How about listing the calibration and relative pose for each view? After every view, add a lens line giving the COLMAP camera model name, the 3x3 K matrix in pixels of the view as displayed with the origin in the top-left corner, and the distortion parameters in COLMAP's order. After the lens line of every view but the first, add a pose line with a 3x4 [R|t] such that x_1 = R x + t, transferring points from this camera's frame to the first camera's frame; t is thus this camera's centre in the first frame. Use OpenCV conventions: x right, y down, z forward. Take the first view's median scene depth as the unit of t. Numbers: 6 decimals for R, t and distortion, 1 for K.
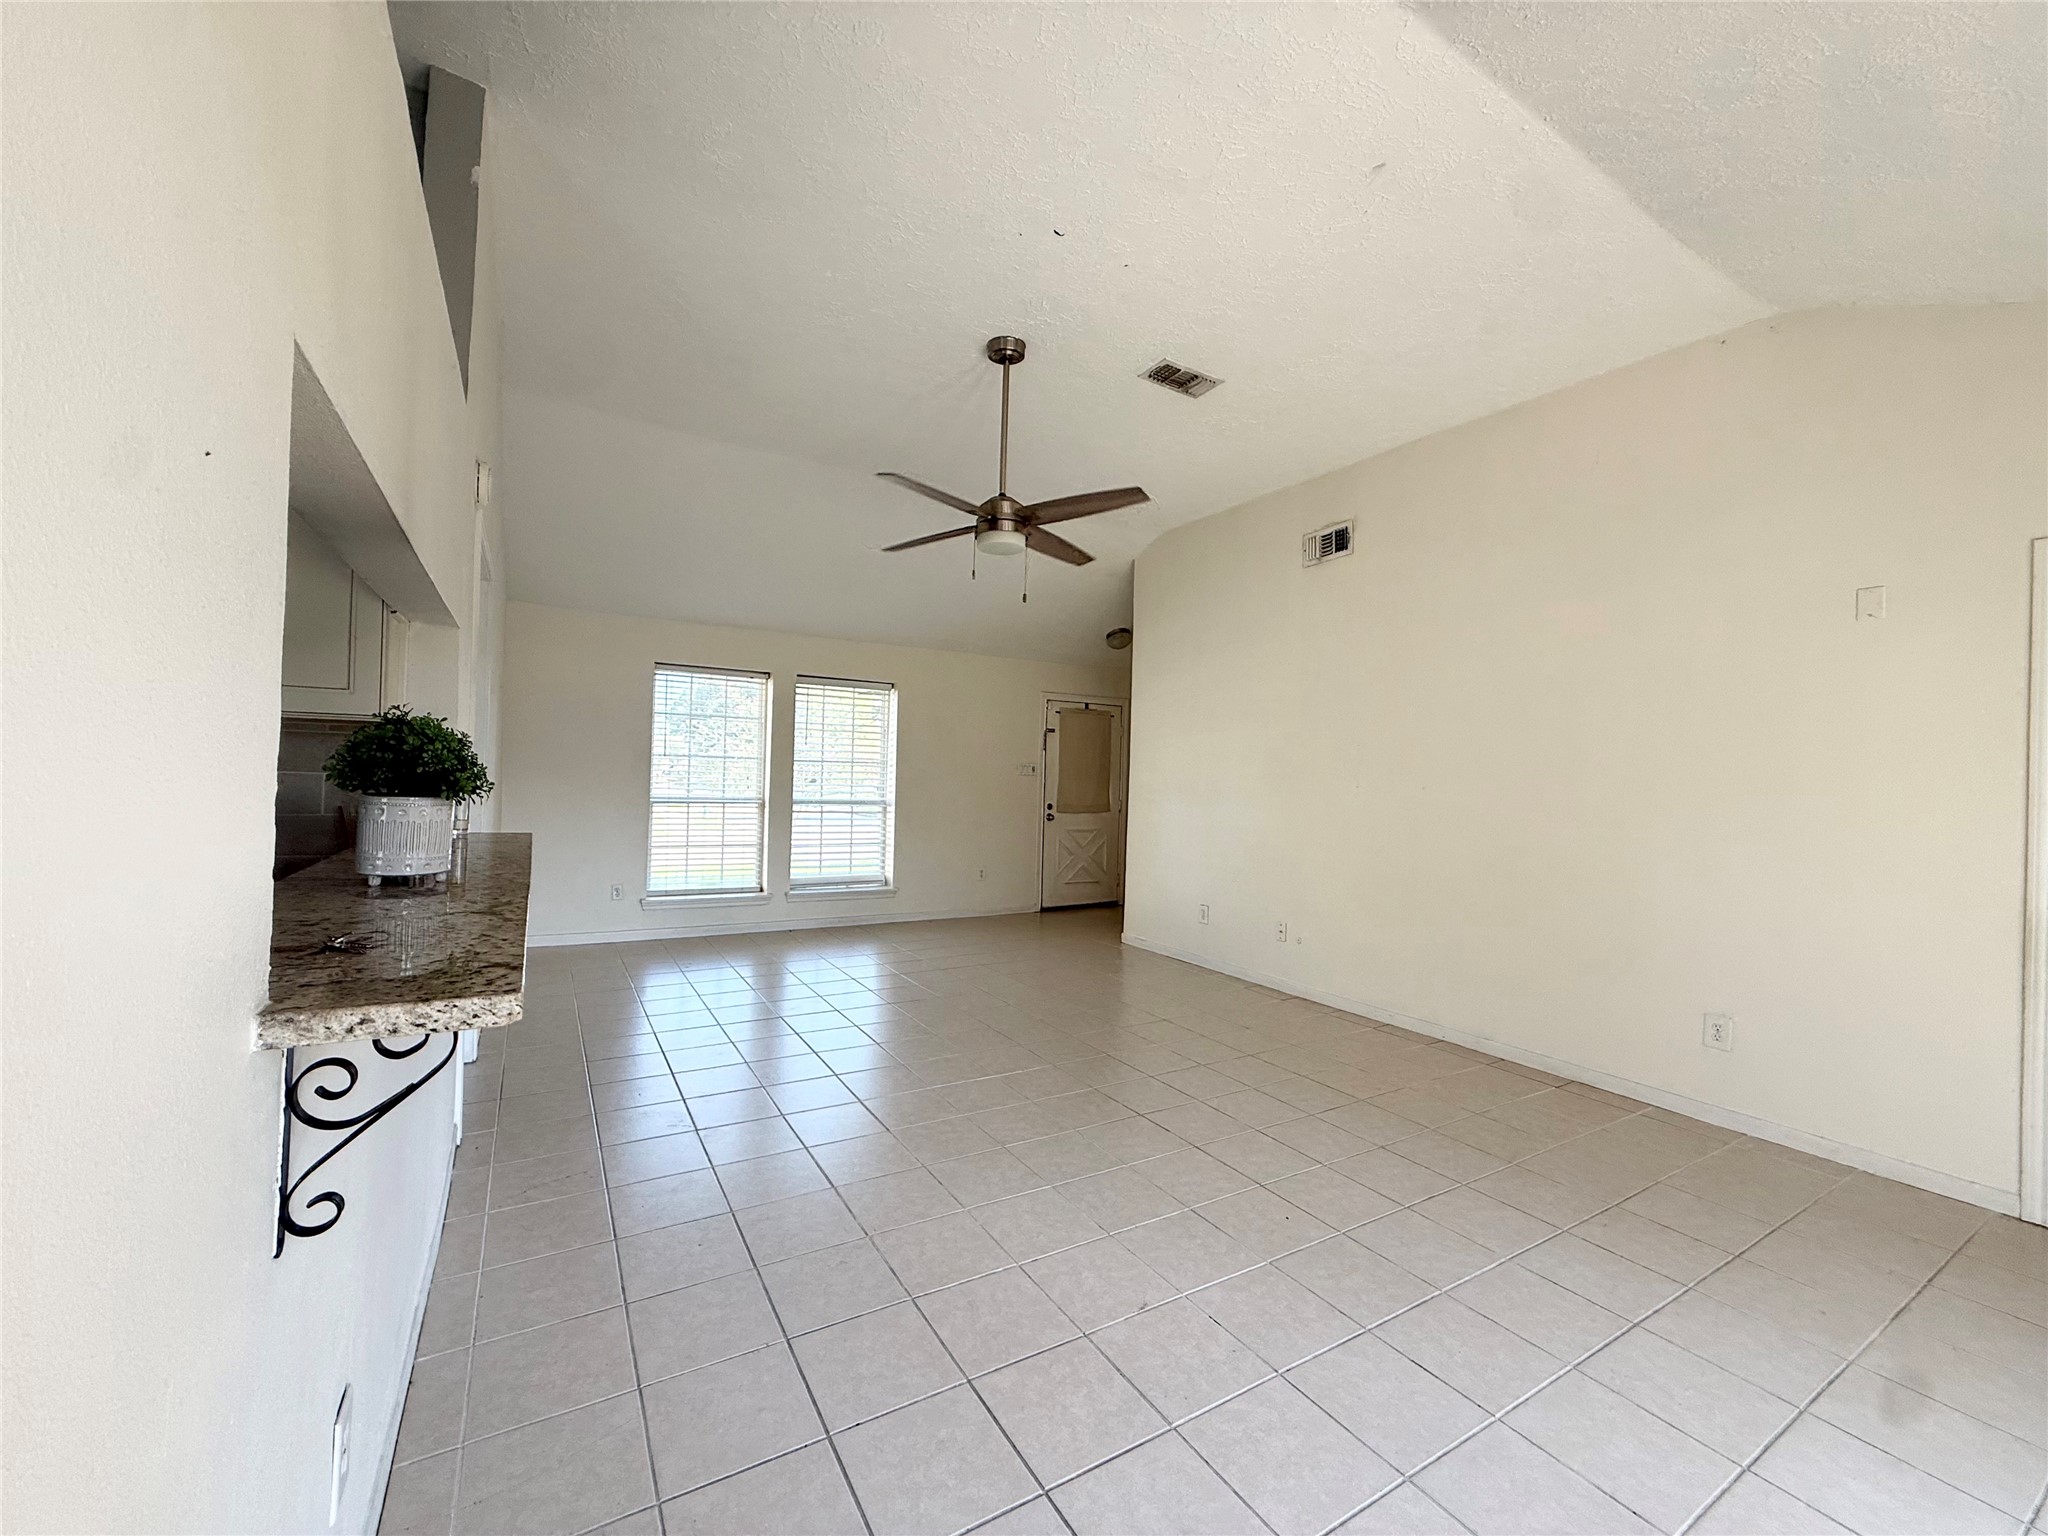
lens RADIAL K [[810.7, 0, 1024.6], [0, 810.7, 767.7], [0, 0, 1]] dist [-0.001665, 0.000449]
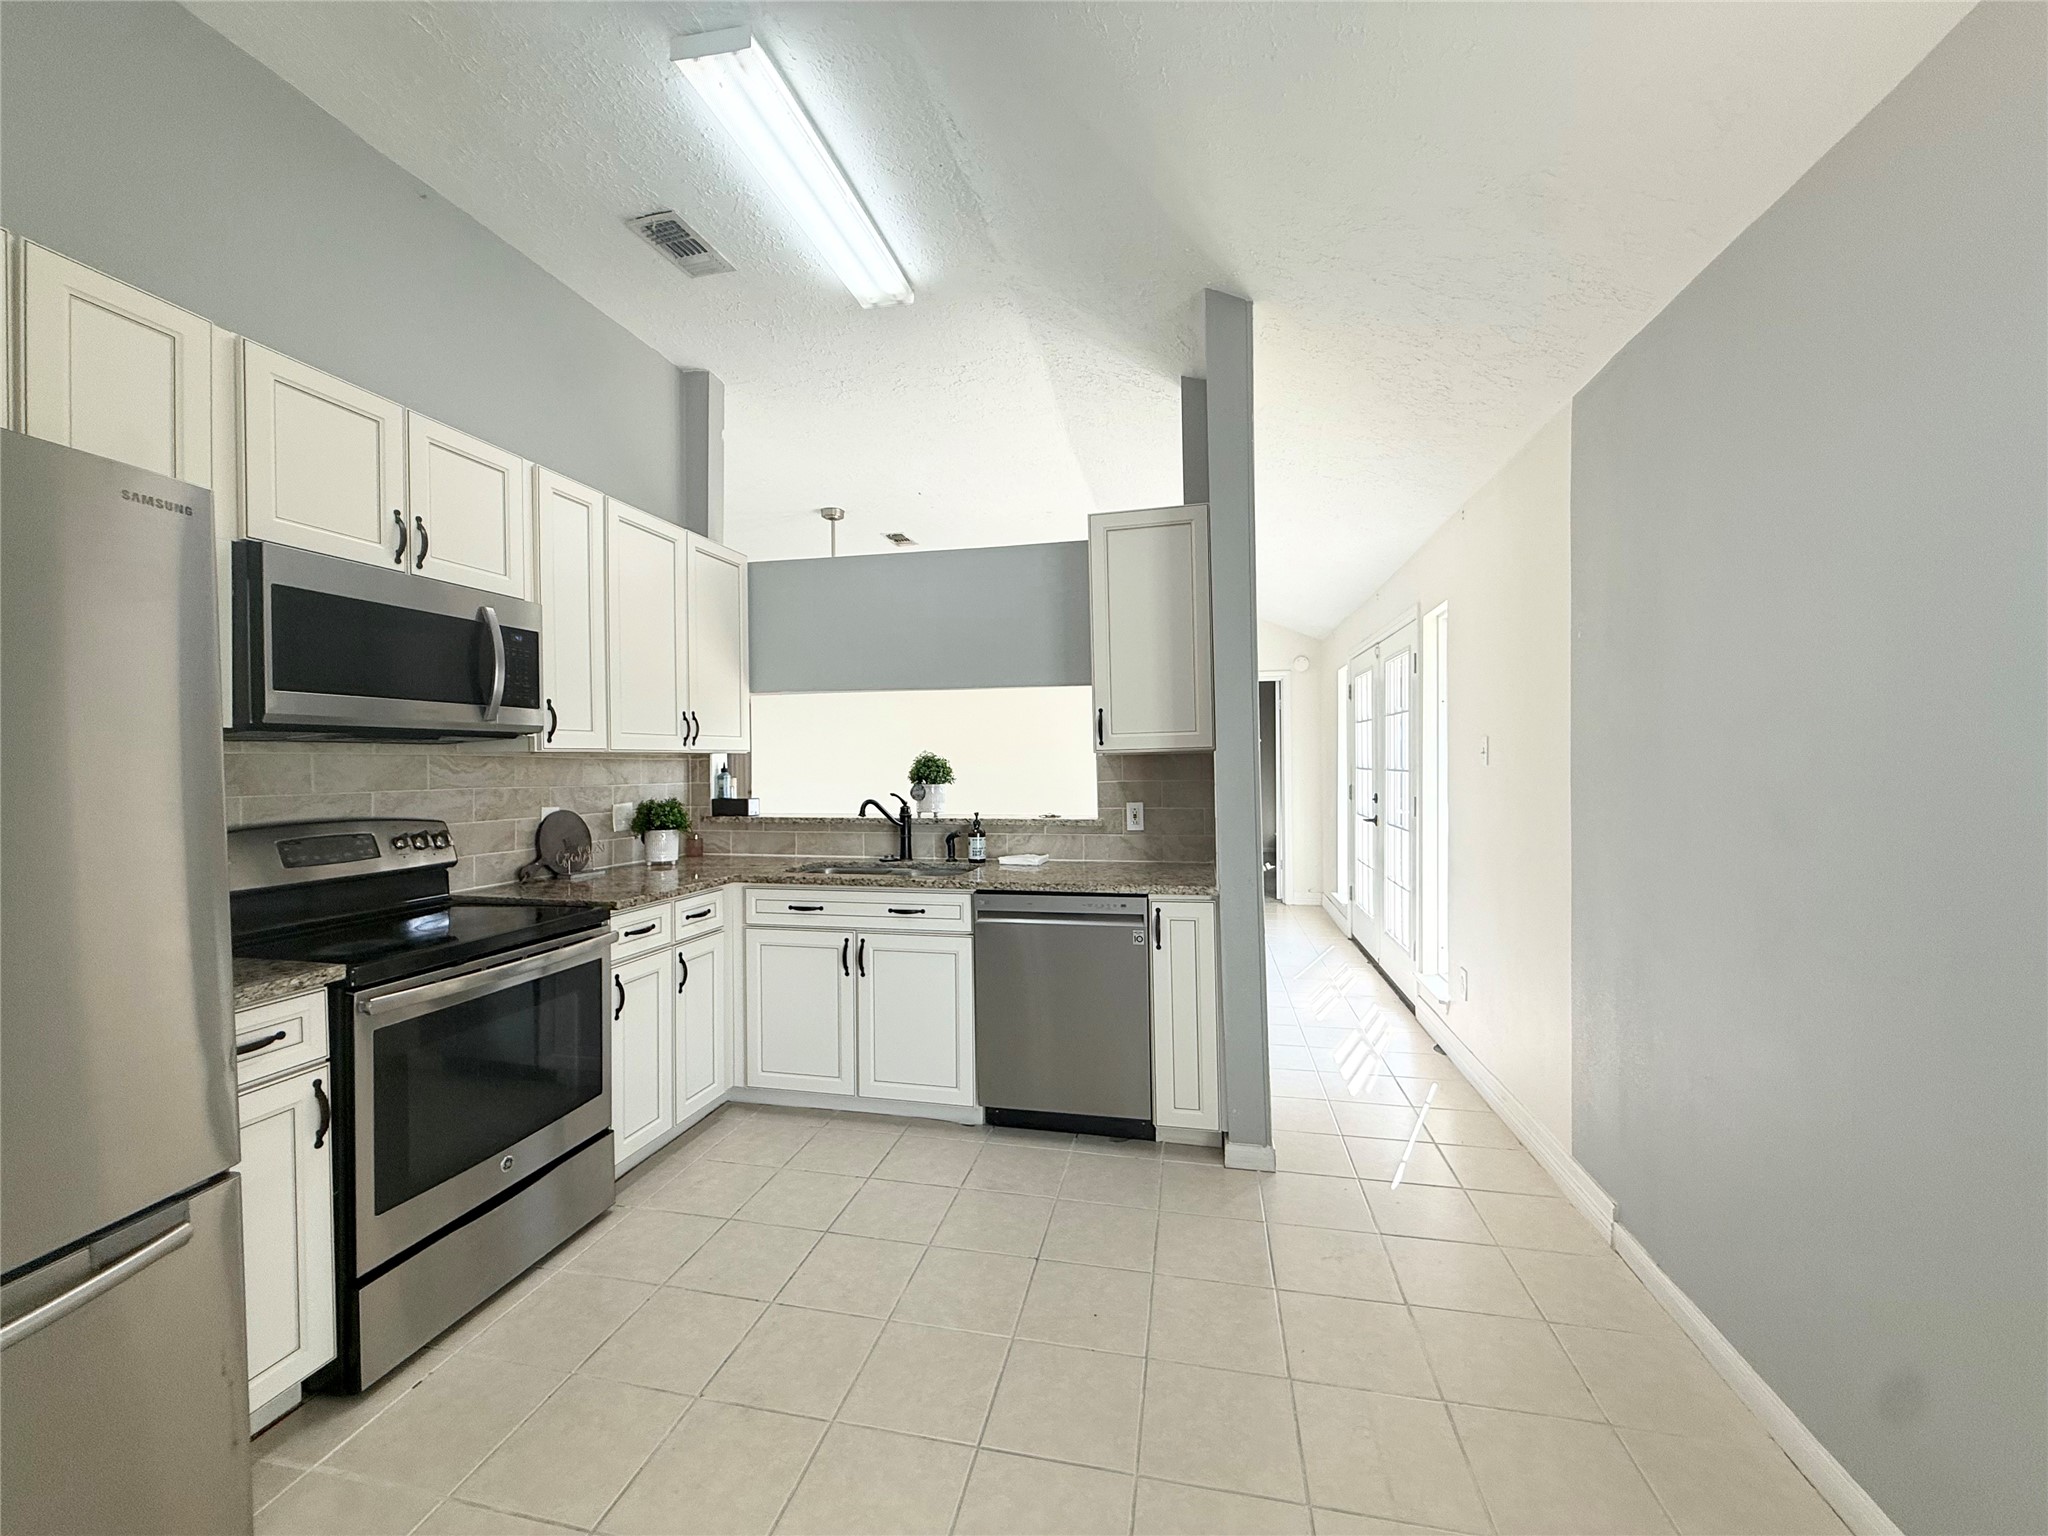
lens RADIAL K [[810.7, 0, 1015.5], [0, 810.7, 766.7], [0, 0, 1]] dist [-0.001665, 0.000449]
pose [[0.690592, -0.041513, 0.722052, -0.716561], [0.023148, 0.999109, 0.035303, -0.032244], [-0.722874, -0.007666, 0.690938, -0.312856]]
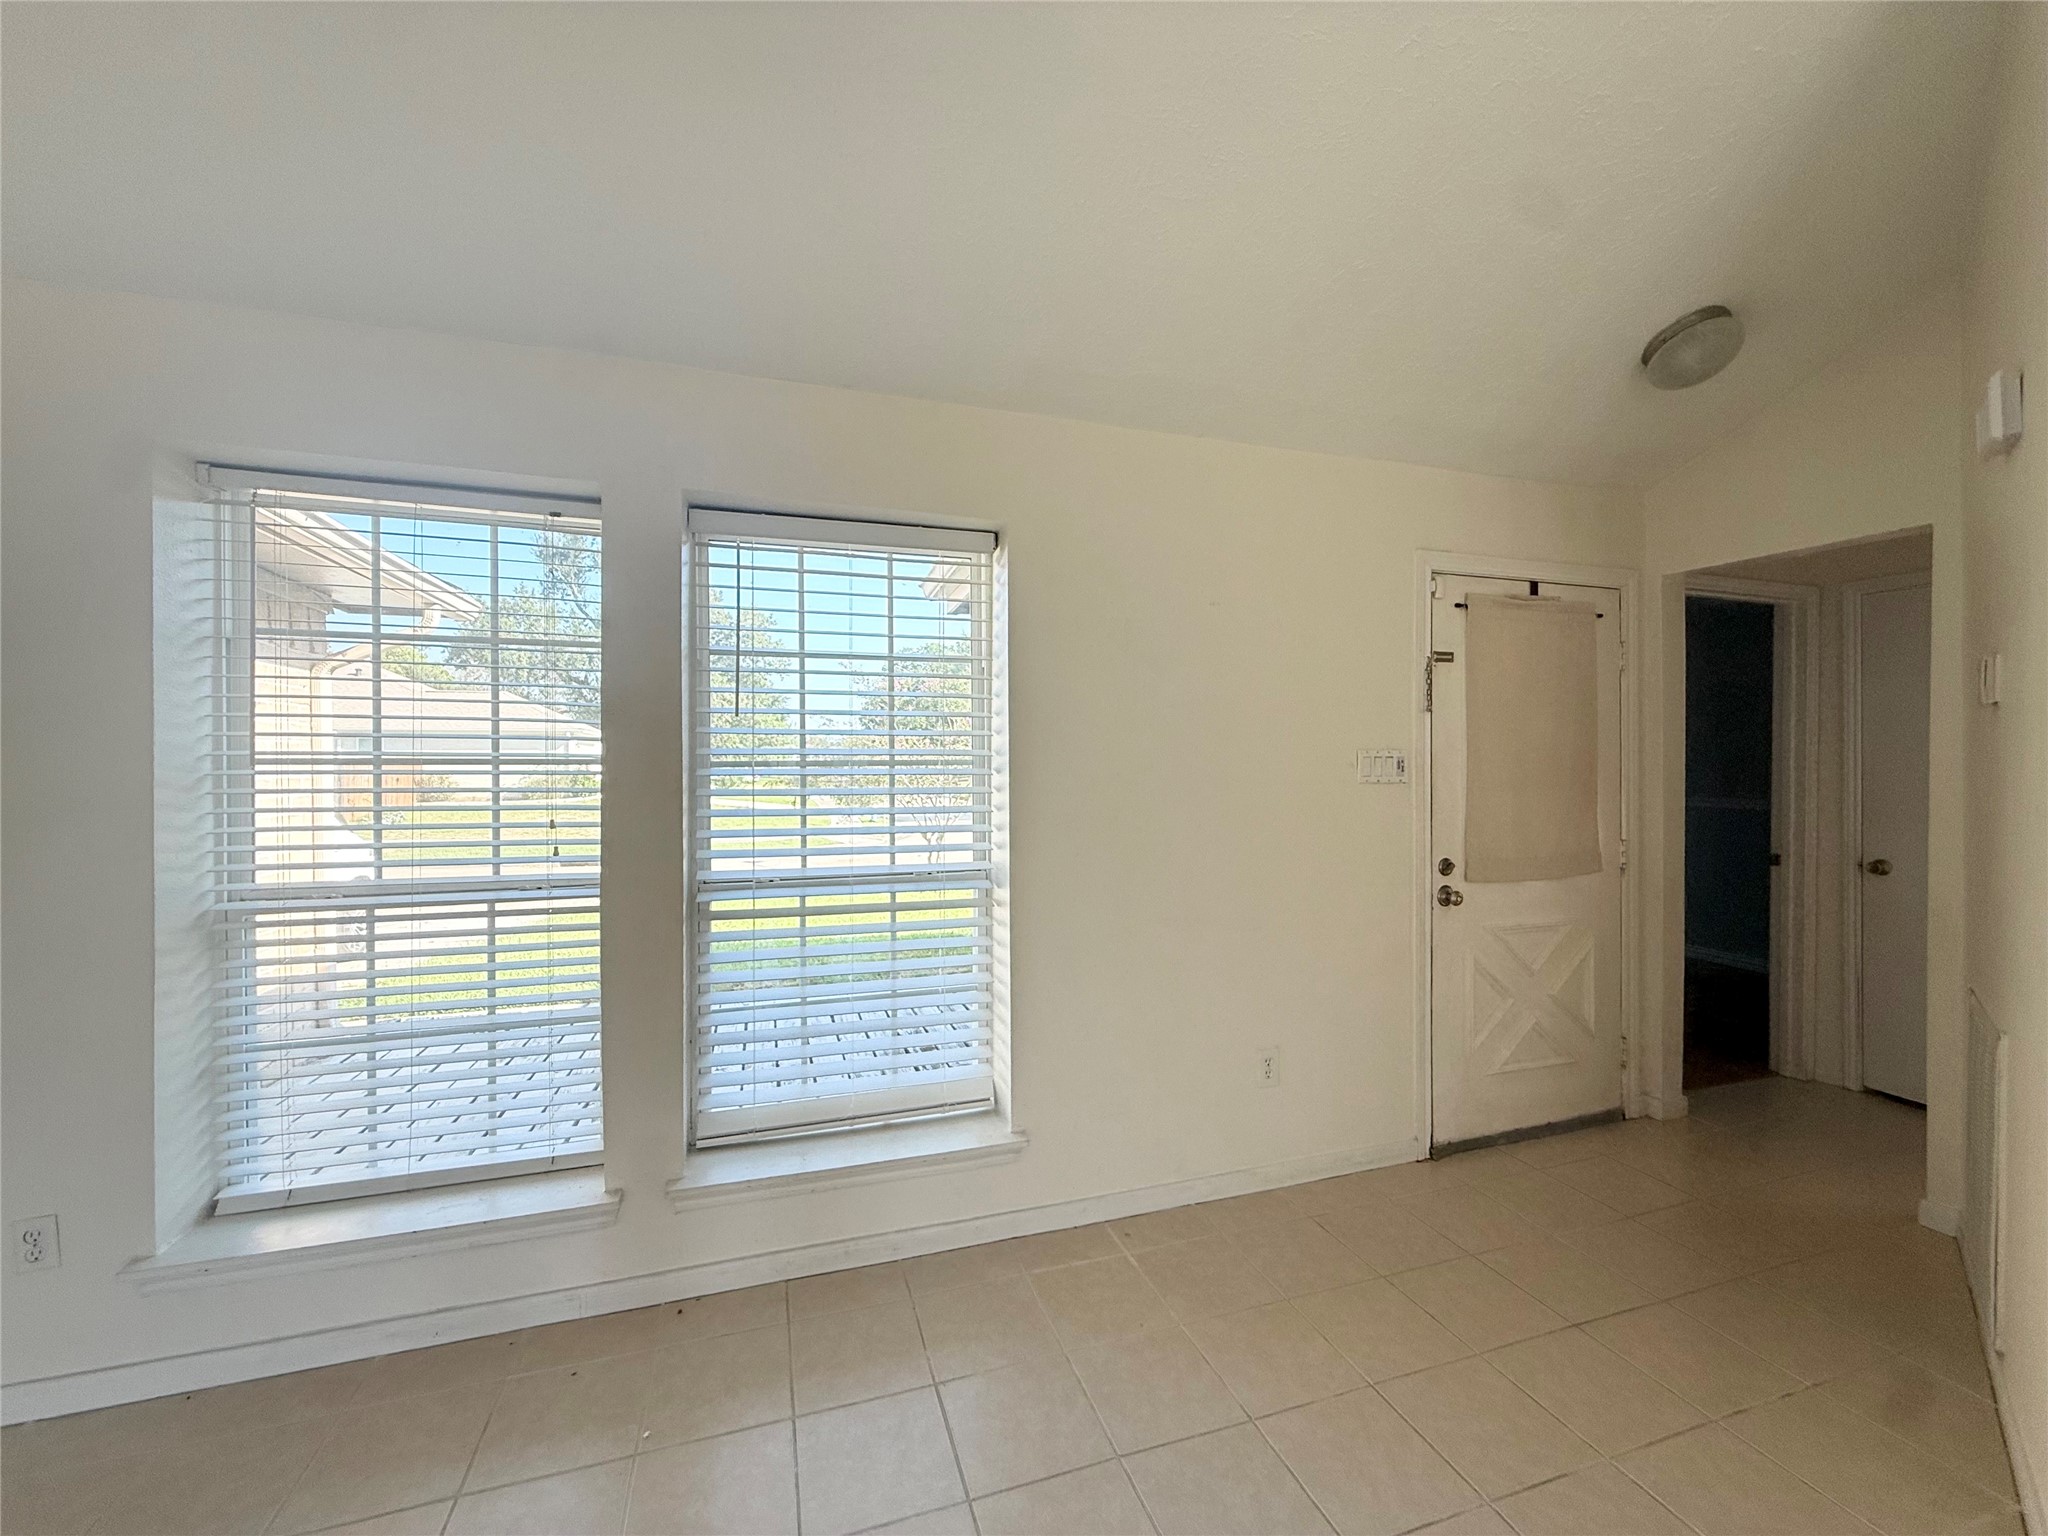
lens RADIAL K [[810.7, 0, 1023.4], [0, 810.7, 770.1], [0, 0, 1]] dist [-0.001665, 0.000449]
pose [[0.972828, -0.026918, -0.229960, -0.107764], [0.030060, 0.999496, 0.010172, -0.007270], [0.229570, -0.016809, 0.973147, 0.954281]]
